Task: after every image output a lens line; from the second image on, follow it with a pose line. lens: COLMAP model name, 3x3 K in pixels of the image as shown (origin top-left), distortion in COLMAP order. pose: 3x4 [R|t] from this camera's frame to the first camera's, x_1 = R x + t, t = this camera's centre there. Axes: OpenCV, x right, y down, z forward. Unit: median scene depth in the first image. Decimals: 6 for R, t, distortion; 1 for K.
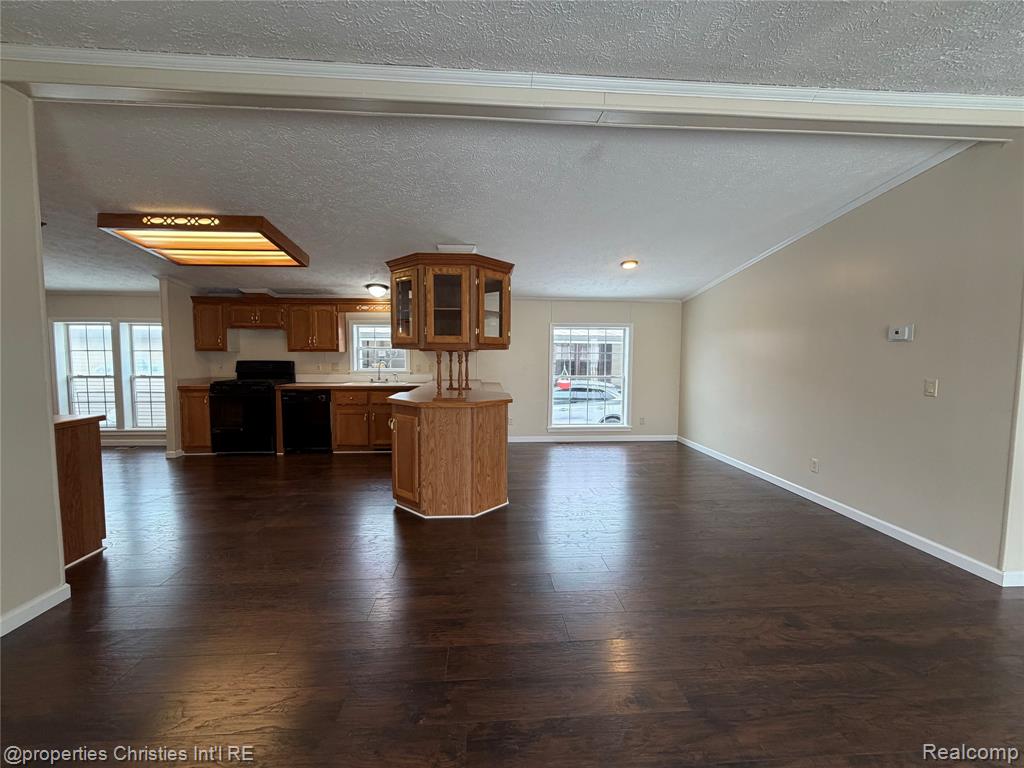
lens RADIAL K [[409.4, 0, 510.1], [0, 409.4, 383.1], [0, 0, 1]] dist [-0.000267, 0.000031]
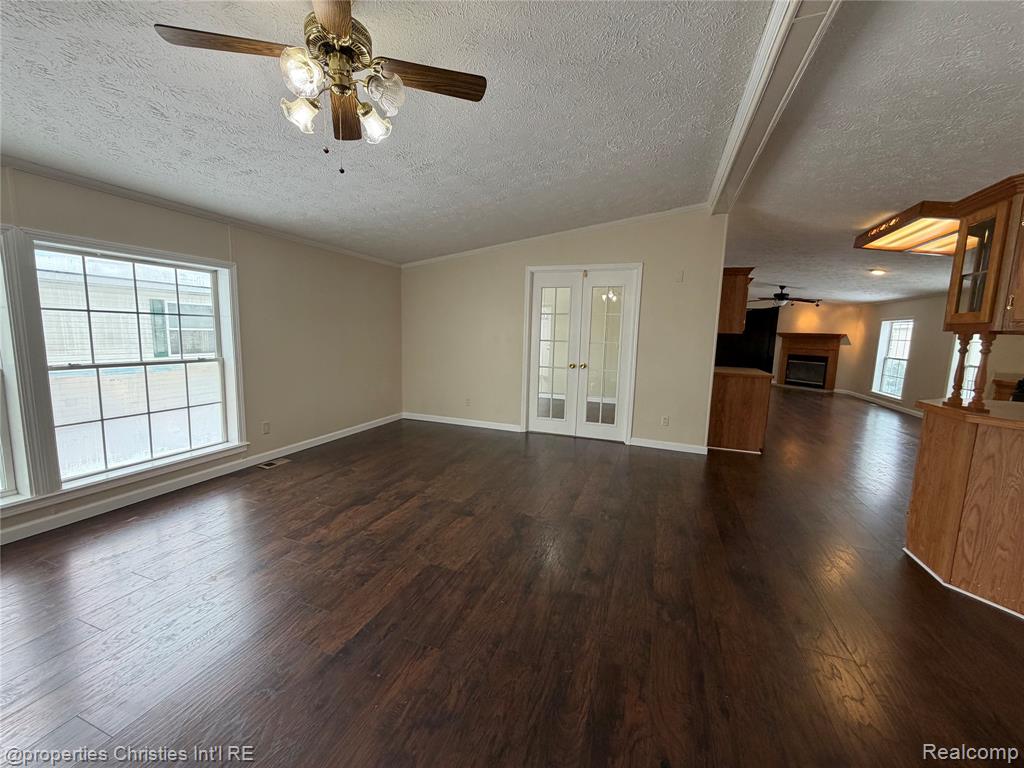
lens RADIAL K [[409.4, 0, 510.1], [0, 409.4, 383.1], [0, 0, 1]] dist [-0.000267, 0.000031]
pose [[-0.406063, 0.098179, -0.908556, 0.473483], [-0.095821, 0.984157, 0.149173, -0.017090], [0.908808, 0.147632, -0.390222, 0.349421]]
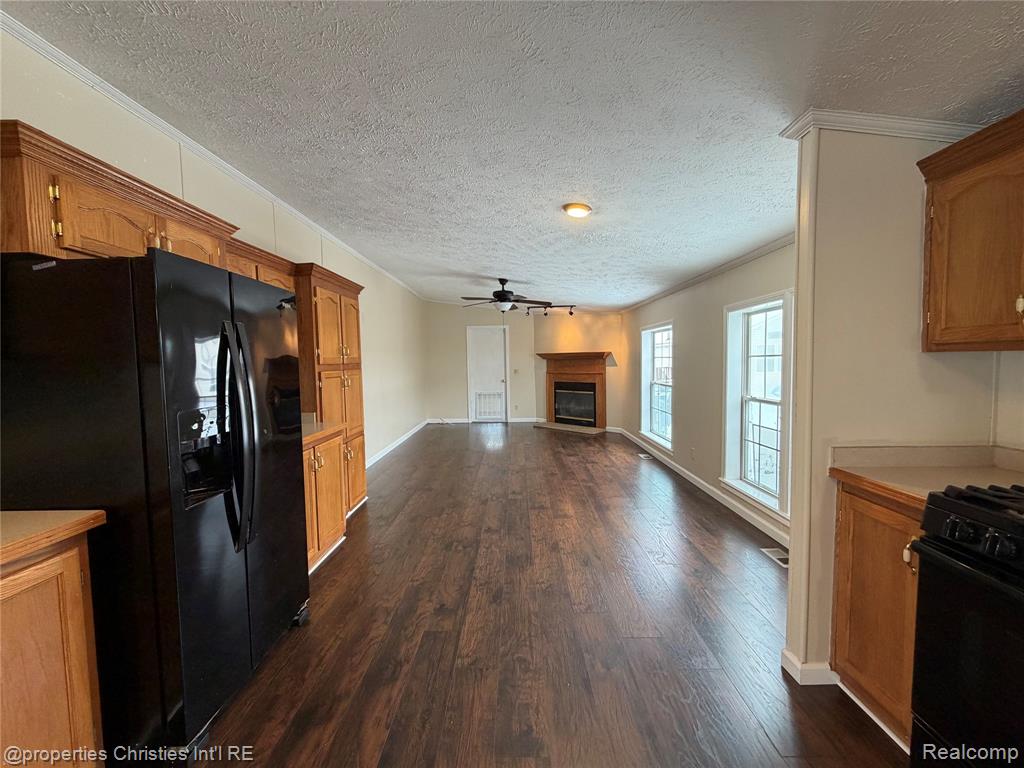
lens RADIAL K [[409.4, 0, 510.1], [0, 409.4, 383.1], [0, 0, 1]] dist [-0.000267, 0.000031]
pose [[-0.073887, 0.051454, -0.995938, -0.469527], [-0.051175, 0.997157, 0.055314, -0.059171], [0.995953, 0.055054, -0.071044, 0.748340]]
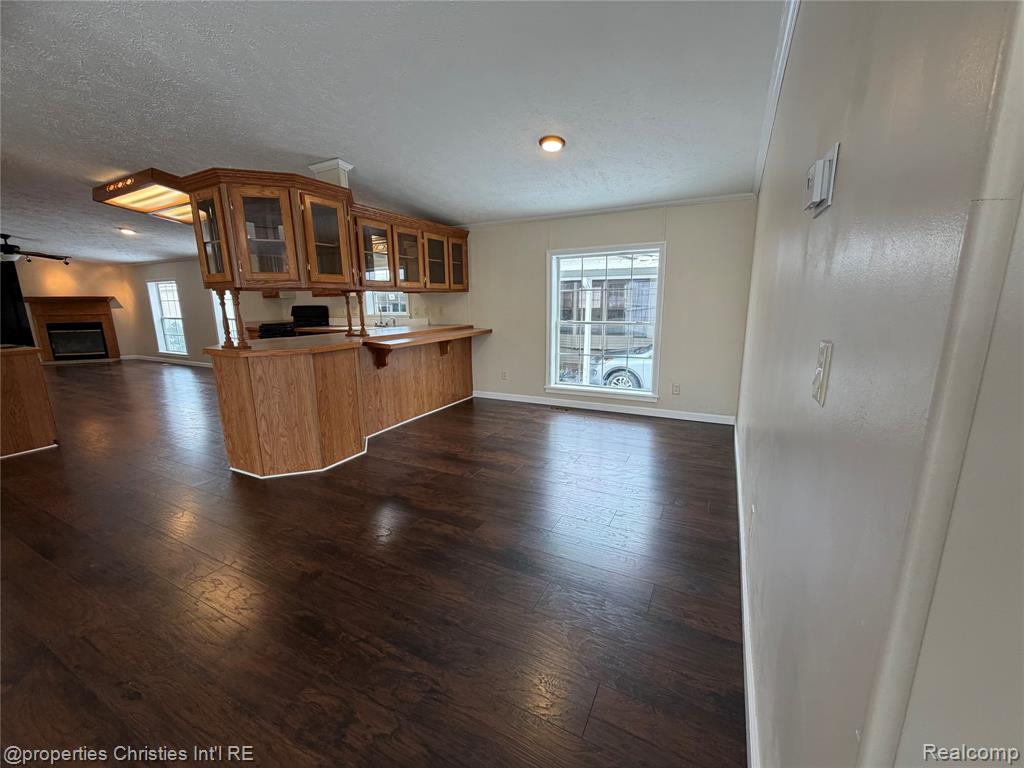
lens RADIAL K [[409.4, 0, 510.1], [0, 409.4, 383.1], [0, 0, 1]] dist [-0.000267, 0.000031]
pose [[0.856230, 0.085797, -0.509421, 0.506596], [-0.017793, 0.990425, 0.136902, -0.008299], [0.516289, -0.108156, 0.849558, 0.329442]]
